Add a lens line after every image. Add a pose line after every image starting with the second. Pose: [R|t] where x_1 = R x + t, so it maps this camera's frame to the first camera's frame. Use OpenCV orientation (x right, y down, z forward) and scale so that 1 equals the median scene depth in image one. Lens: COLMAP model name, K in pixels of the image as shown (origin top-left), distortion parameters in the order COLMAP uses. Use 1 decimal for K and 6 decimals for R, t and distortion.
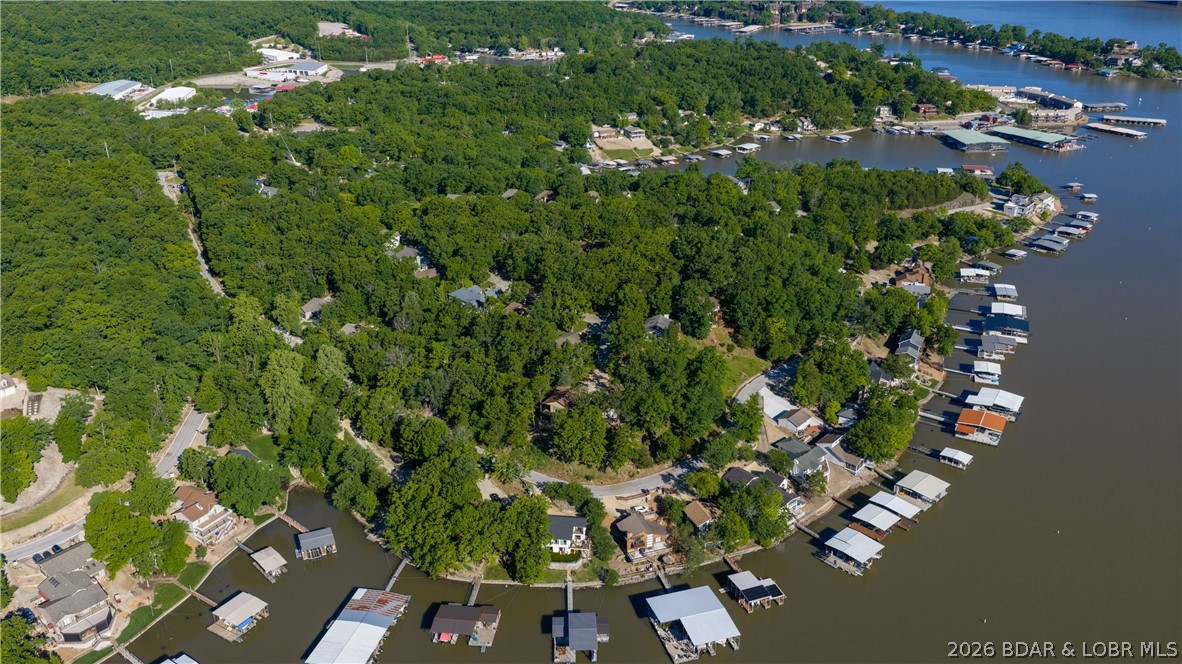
lens RADIAL K [[986.9, 0, 590.9], [0, 986.9, 334.1], [0, 0, 1]] dist [0.018757, -0.051756]
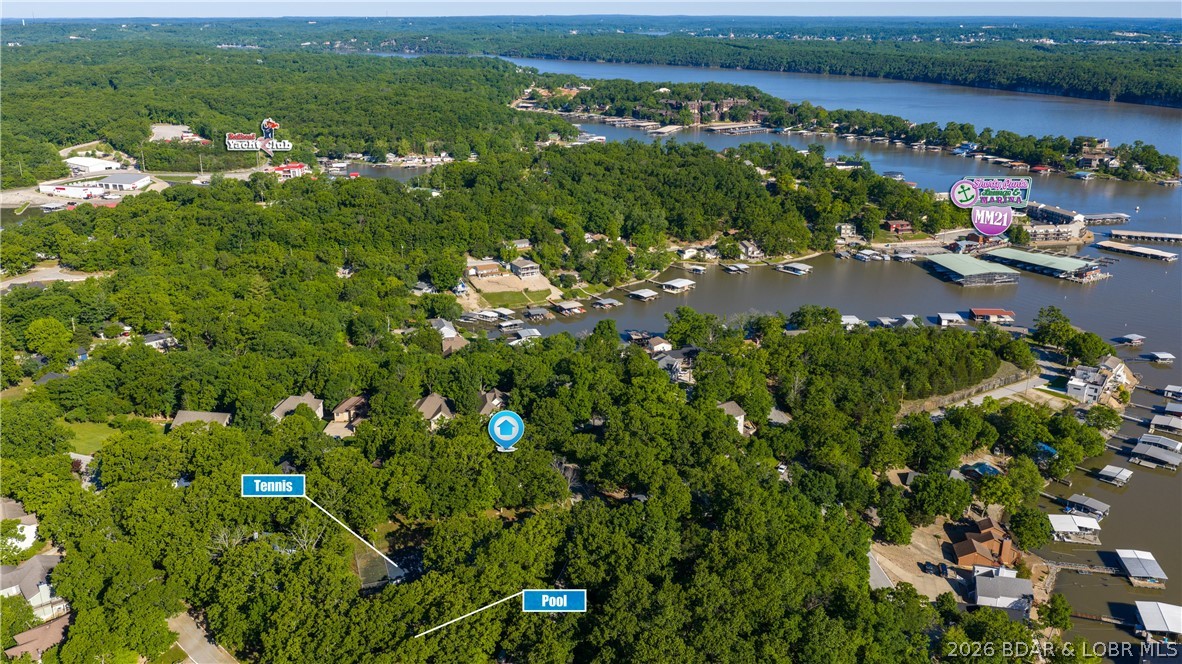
lens RADIAL K [[986.9, 0, 586.8], [0, 986.9, 332.5], [0, 0, 1]] dist [0.018757, -0.051756]
pose [[0.996954, -0.022350, 0.074719, 0.030557], [0.029523, 0.994913, -0.096315, -0.075286], [-0.072186, 0.098228, 0.992542, 0.244194]]
